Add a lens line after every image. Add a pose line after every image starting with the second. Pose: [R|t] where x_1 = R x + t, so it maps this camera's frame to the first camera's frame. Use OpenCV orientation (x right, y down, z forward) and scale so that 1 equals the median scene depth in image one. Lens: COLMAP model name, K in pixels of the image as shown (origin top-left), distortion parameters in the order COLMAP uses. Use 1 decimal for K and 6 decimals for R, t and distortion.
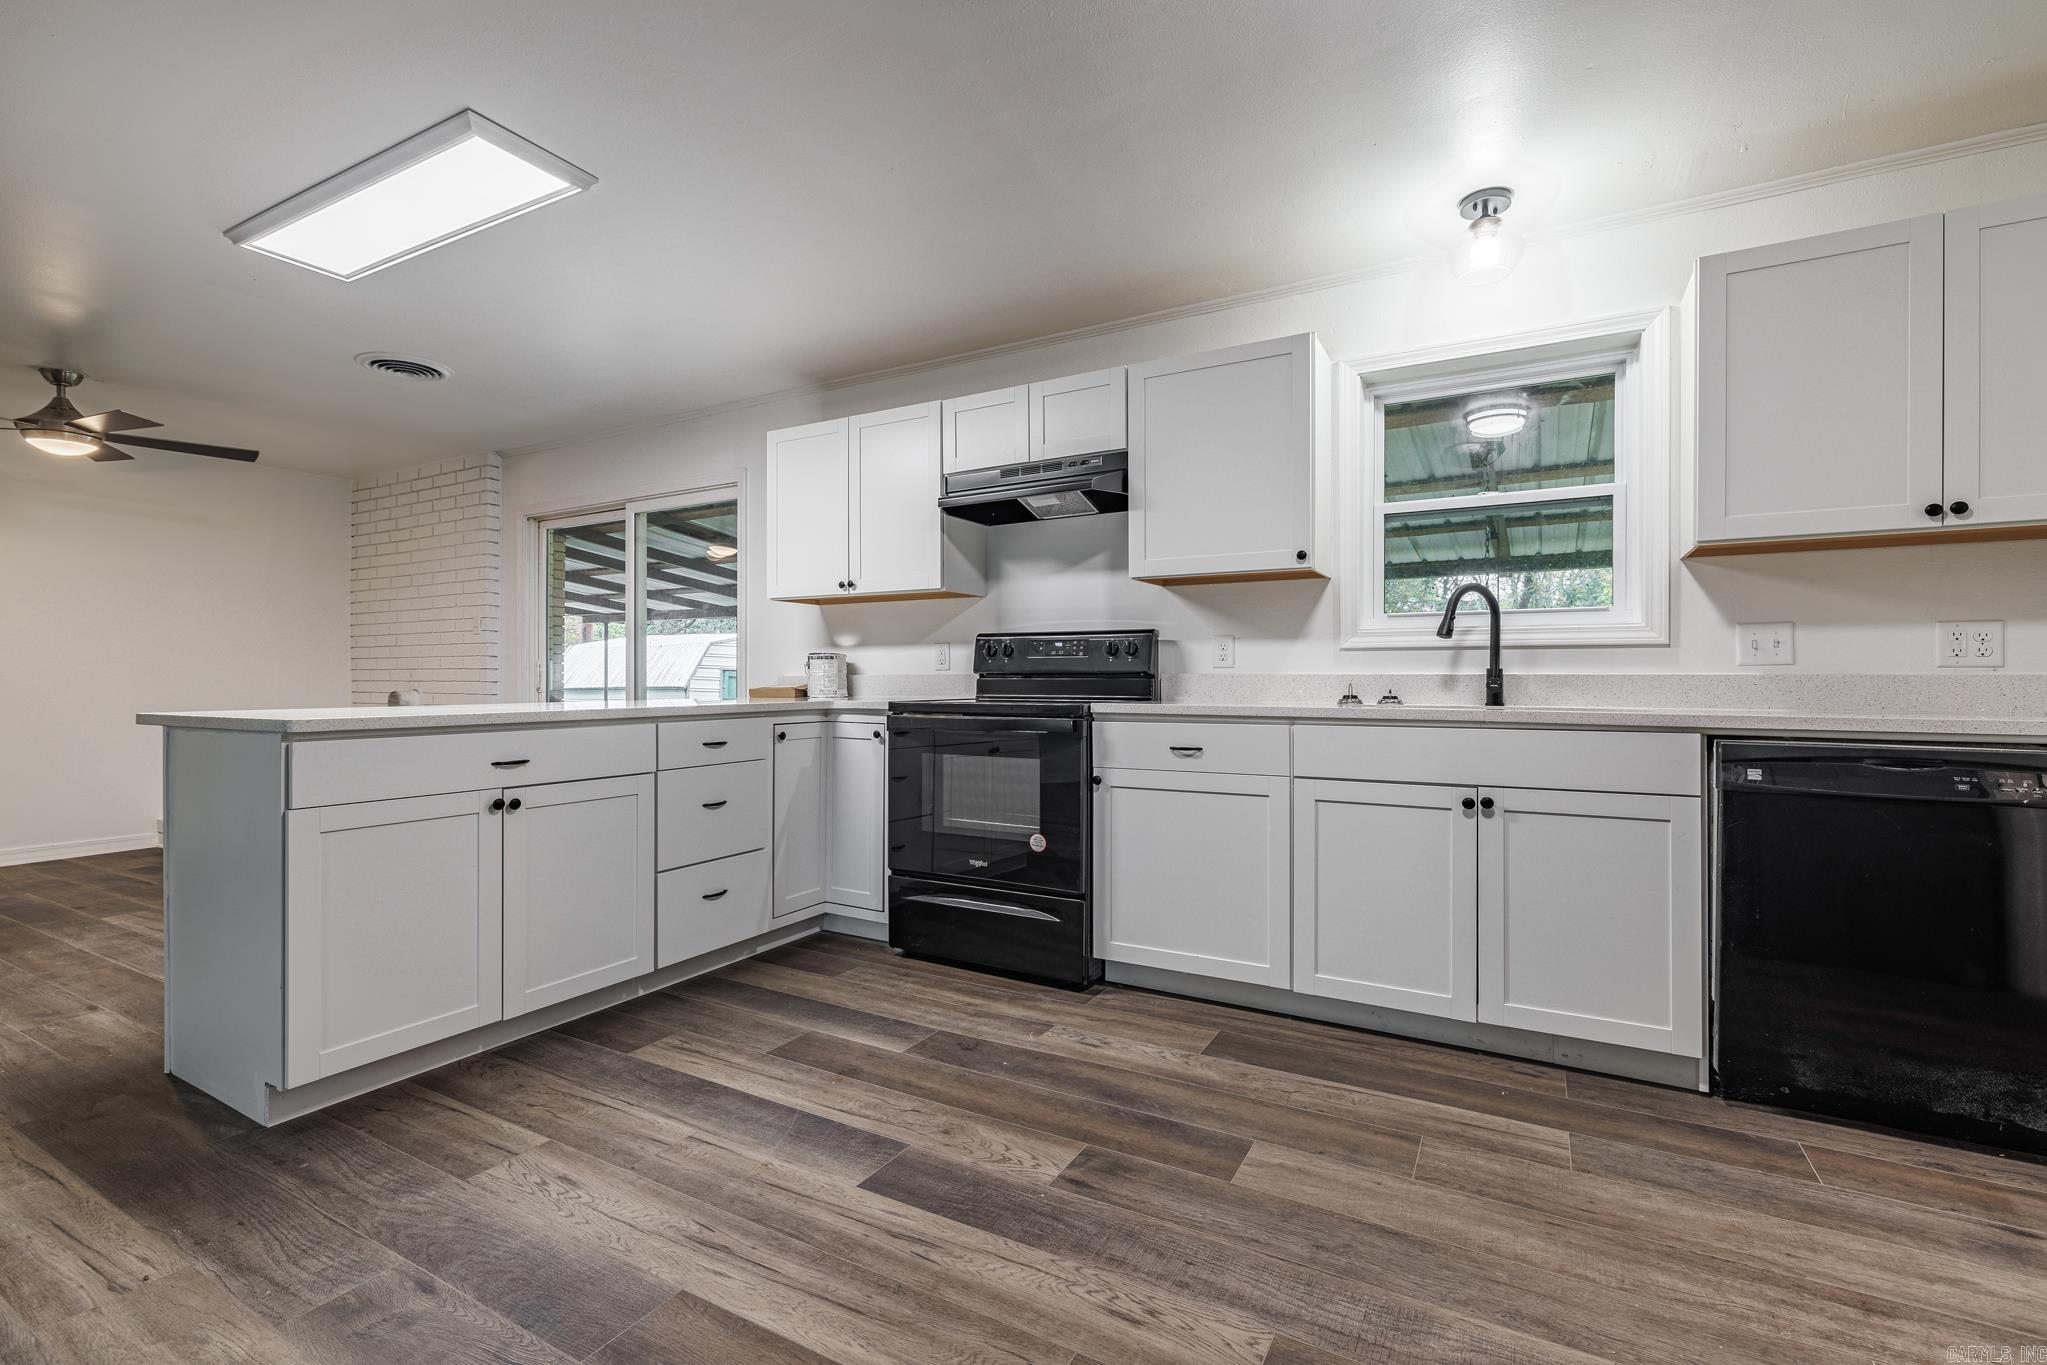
lens RADIAL K [[867.2, 0, 1055.9], [0, 867.2, 686.4], [0, 0, 1]] dist [0.001380, 0.000208]
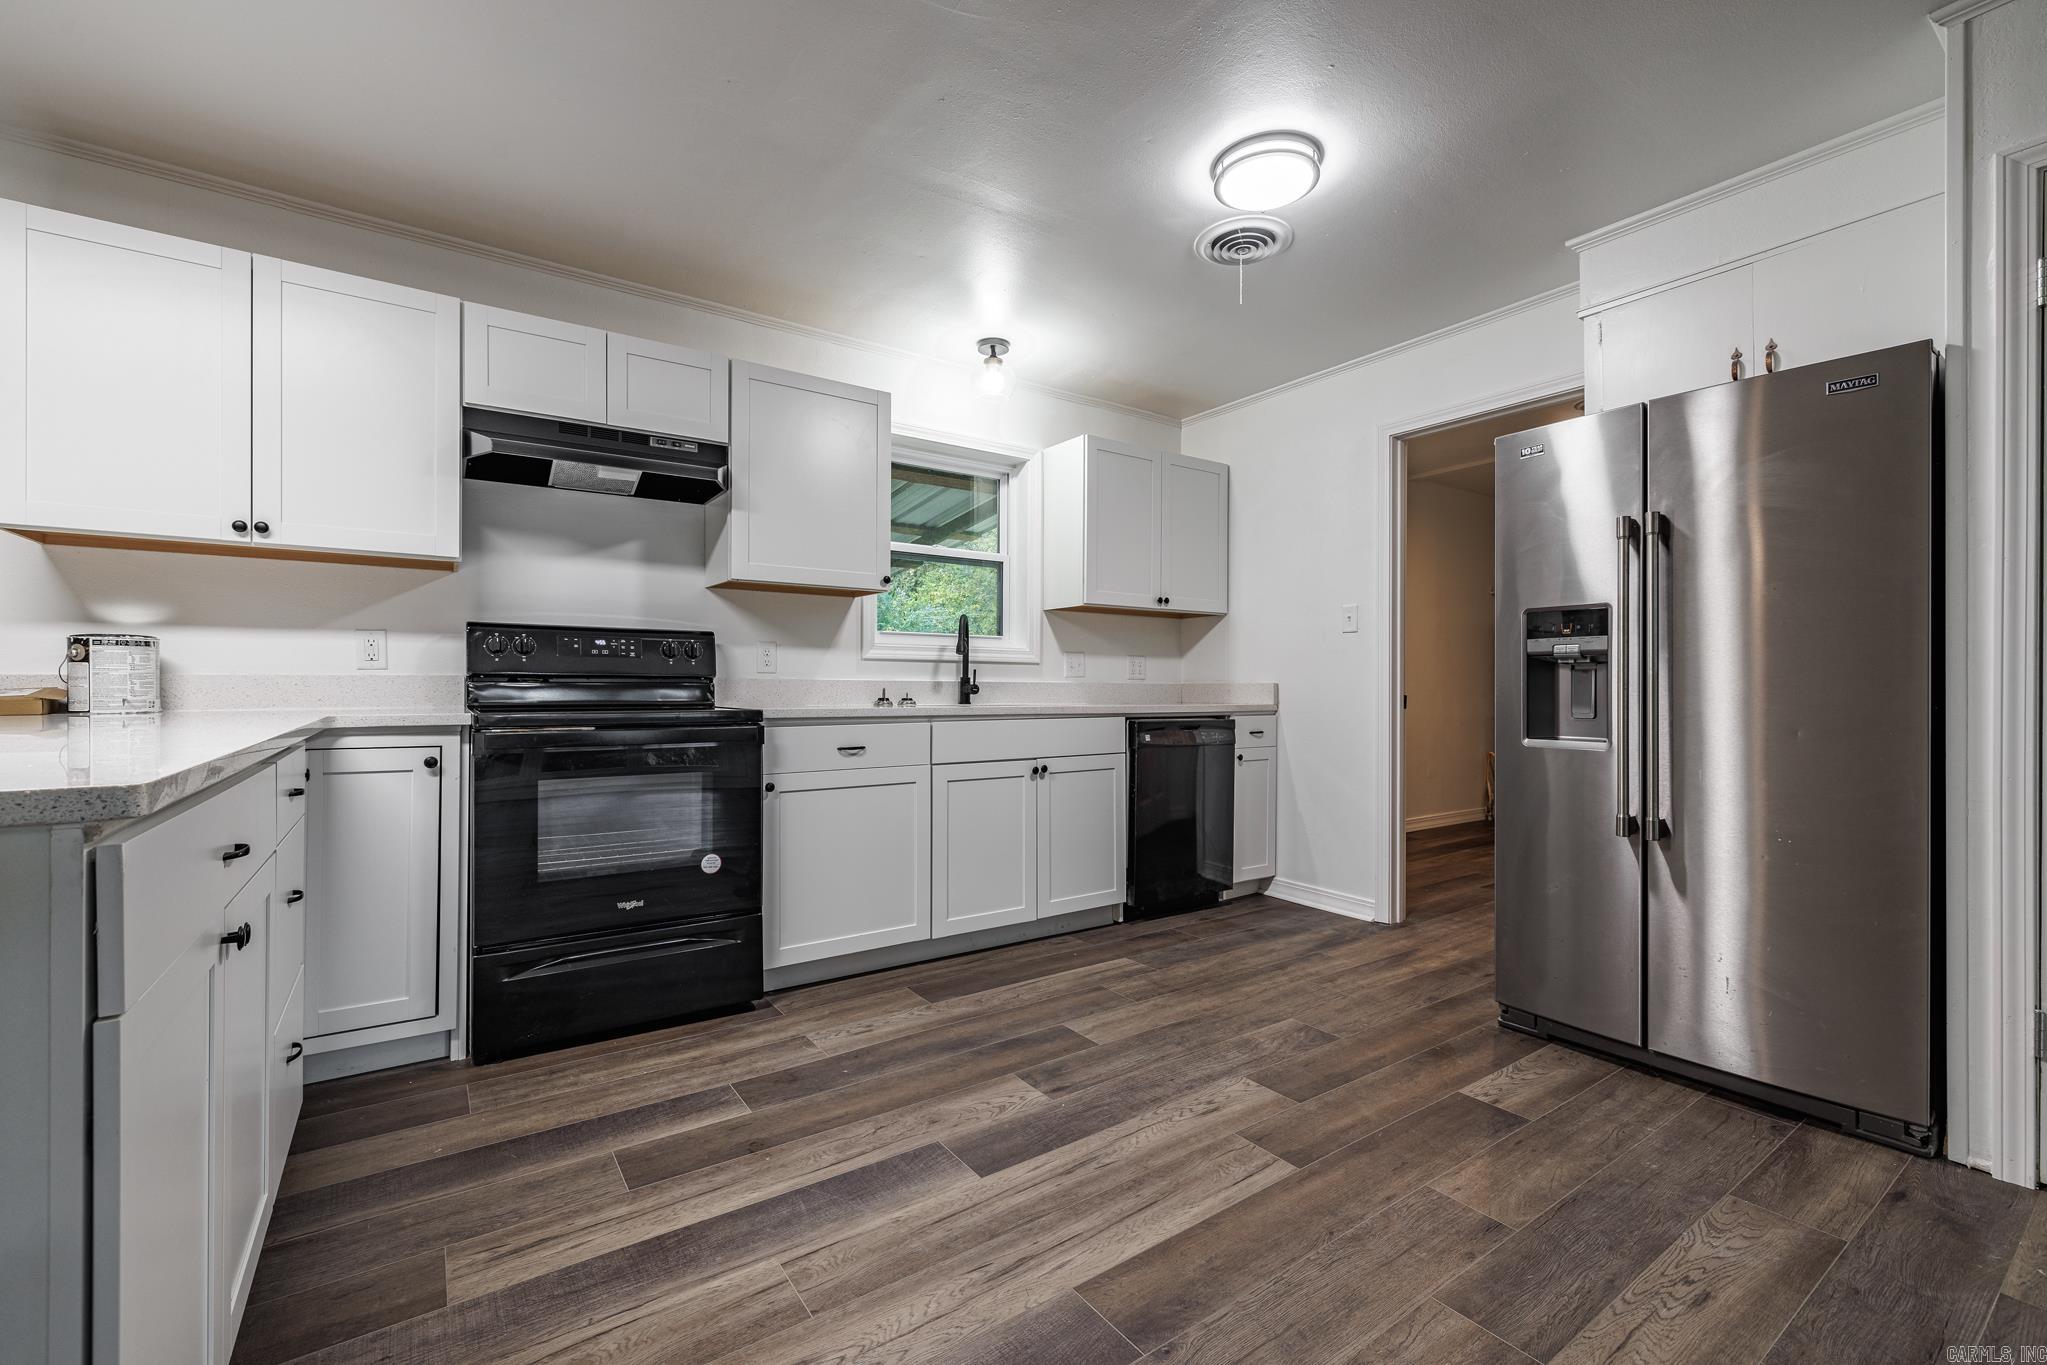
lens RADIAL K [[867.2, 0, 1015.8], [0, 867.2, 691.6], [0, 0, 1]] dist [0.001380, 0.000208]
pose [[0.450982, -0.004595, 0.892521, -0.771680], [0.002868, 0.999989, 0.003699, -0.002739], [-0.892528, 0.000891, 0.450990, 0.341685]]
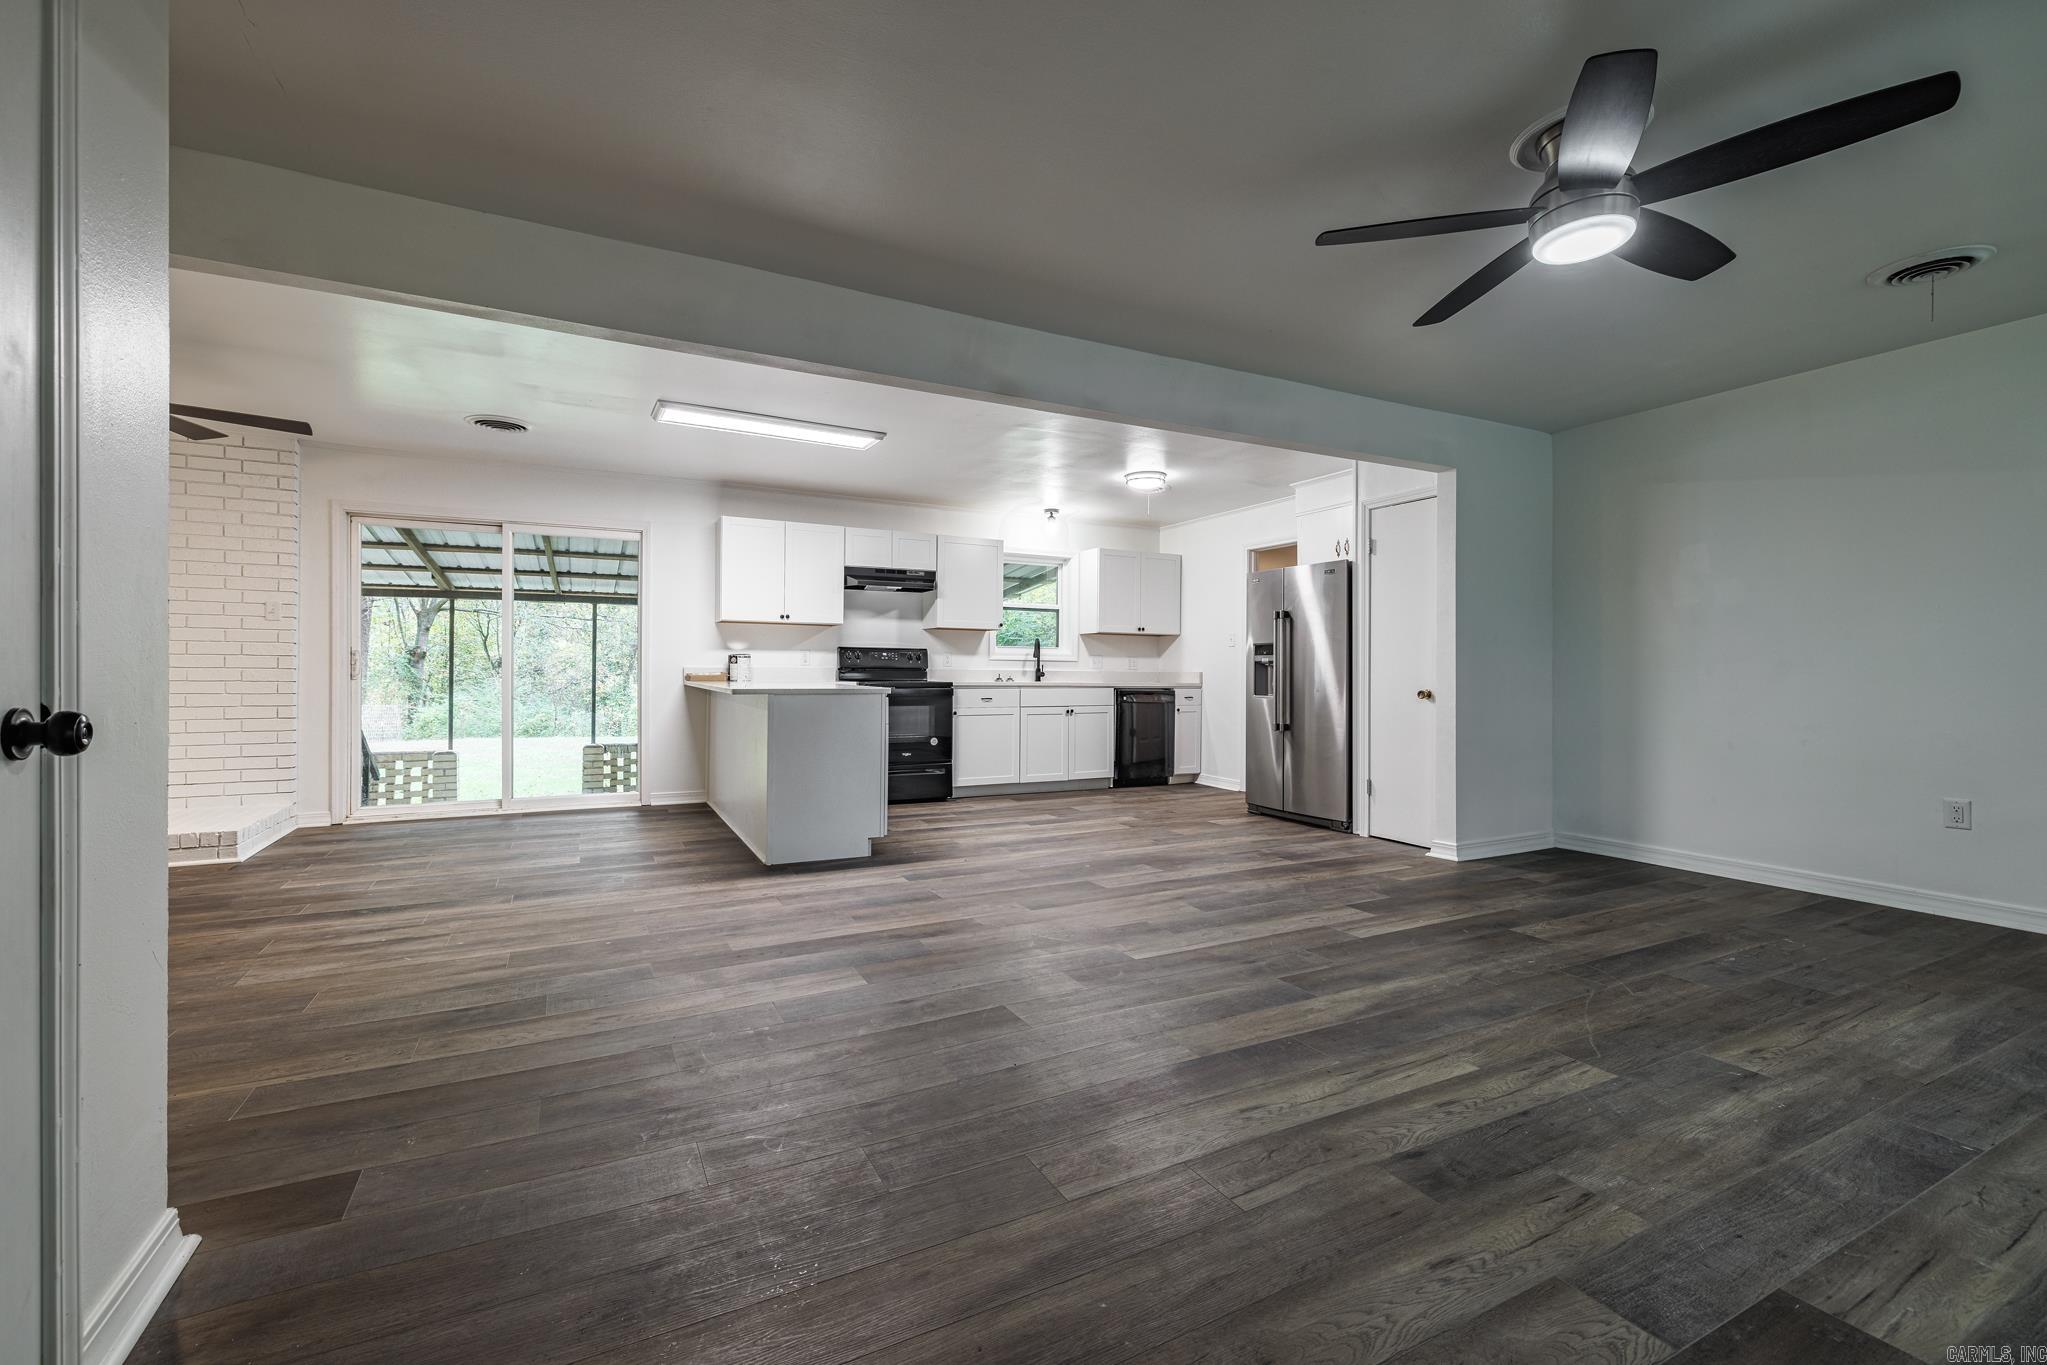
lens RADIAL K [[867.2, 0, 1042.8], [0, 867.2, 675.8], [0, 0, 1]] dist [0.001380, 0.000208]
pose [[0.529936, -0.000649, 0.848037, -2.099112], [-0.002741, 0.999993, 0.002479, -0.003601], [-0.848033, -0.003638, 0.529931, -0.565938]]
